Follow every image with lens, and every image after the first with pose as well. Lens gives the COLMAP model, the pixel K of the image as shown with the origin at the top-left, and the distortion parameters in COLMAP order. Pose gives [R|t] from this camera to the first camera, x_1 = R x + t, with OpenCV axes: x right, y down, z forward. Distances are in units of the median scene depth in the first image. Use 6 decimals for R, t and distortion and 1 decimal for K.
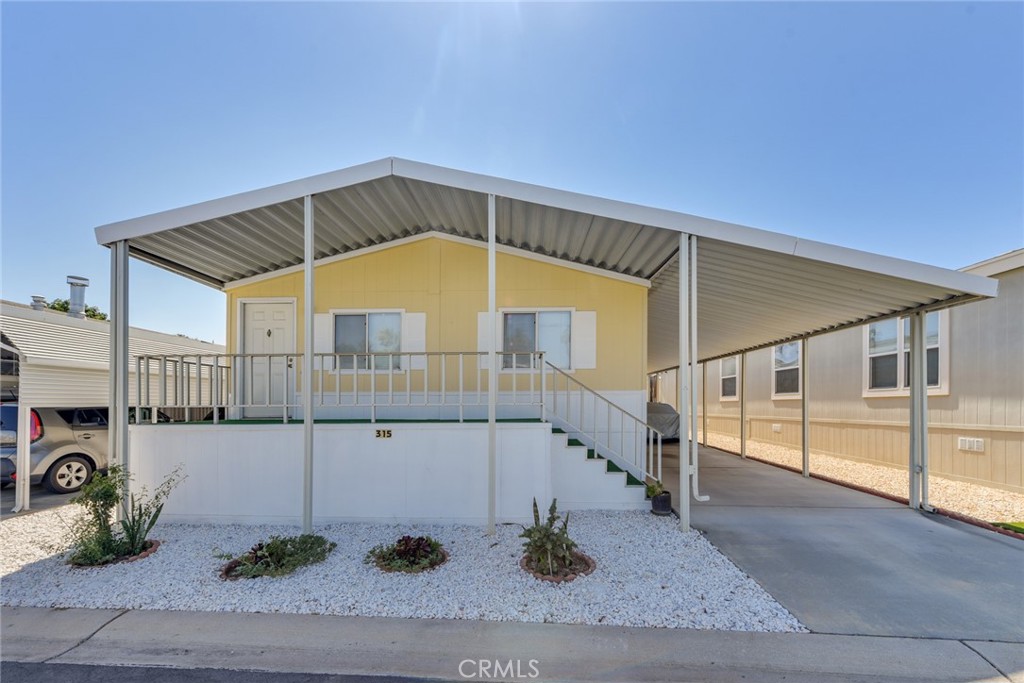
lens RADIAL K [[417.1, 0, 510.6], [0, 417.1, 406.4], [0, 0, 1]] dist [0.001216, -0.000176]
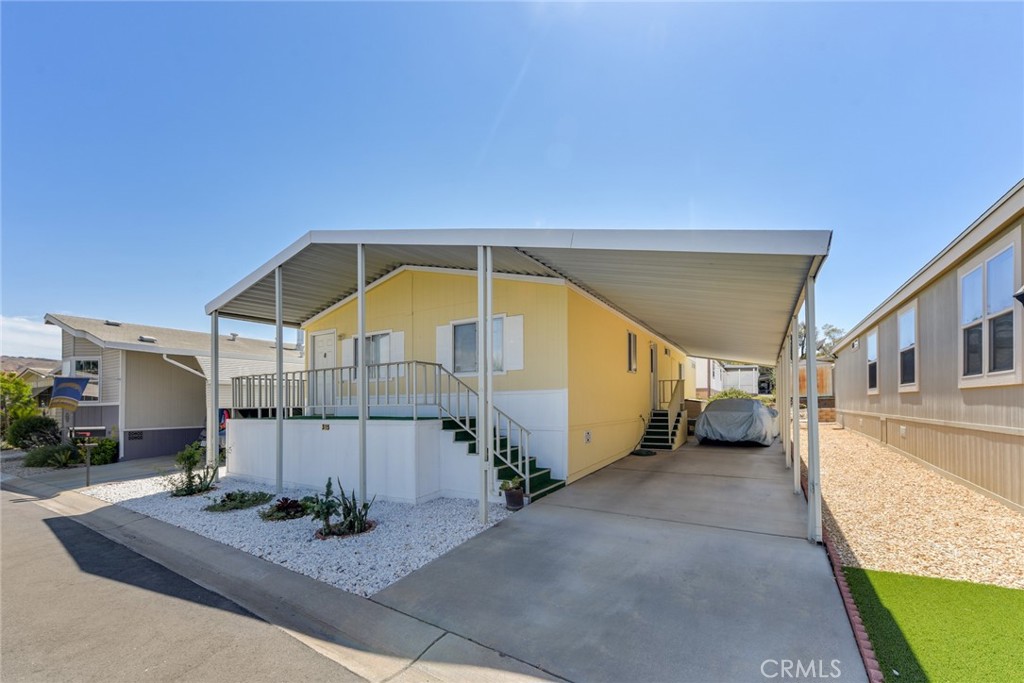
lens RADIAL K [[417.1, 0, 511.8], [0, 417.1, 399.7], [0, 0, 1]] dist [-0.002107, -0.000097]
pose [[0.877836, -0.013150, -0.478781, 0.694412], [0.008550, 0.999894, -0.011786, -0.002688], [0.478886, 0.006253, 0.877855, 0.063947]]
